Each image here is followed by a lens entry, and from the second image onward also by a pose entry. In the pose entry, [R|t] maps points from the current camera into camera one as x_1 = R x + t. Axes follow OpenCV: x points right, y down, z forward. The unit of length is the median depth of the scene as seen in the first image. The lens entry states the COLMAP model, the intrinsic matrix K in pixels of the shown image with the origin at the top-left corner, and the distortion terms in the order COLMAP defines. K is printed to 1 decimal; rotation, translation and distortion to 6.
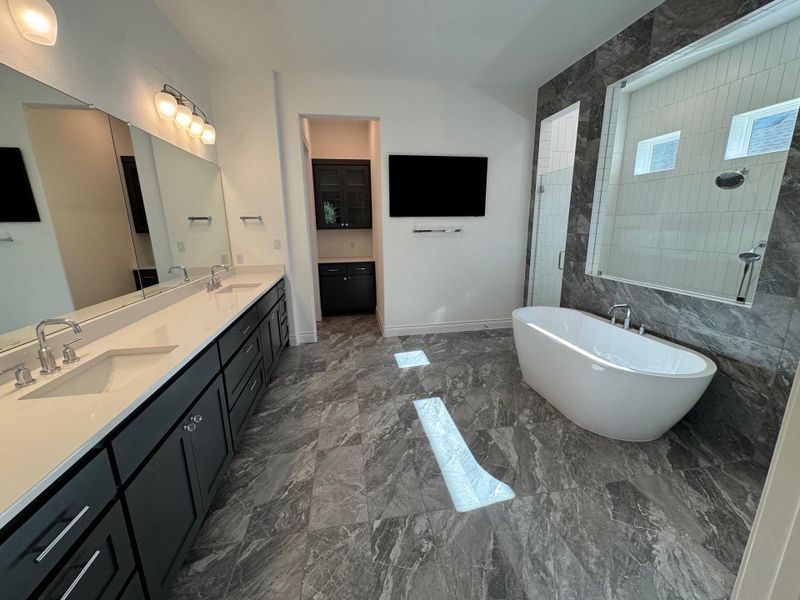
lens RADIAL K [[322.4, 0, 403.3], [0, 322.4, 296.3], [0, 0, 1]] dist [-0.001586, -0.000469]
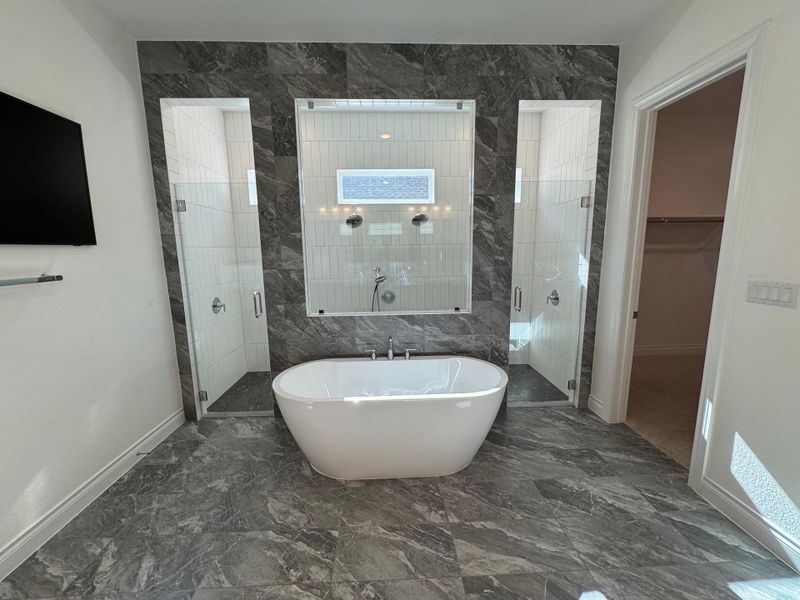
lens RADIAL K [[322.4, 0, 401.7], [0, 322.4, 298.8], [0, 0, 1]] dist [-0.001586, -0.000469]
pose [[0.143775, -0.142886, 0.979241, -0.244461], [0.228118, 0.967658, 0.107702, -0.172021], [-0.962959, 0.207897, 0.171720, 0.716331]]
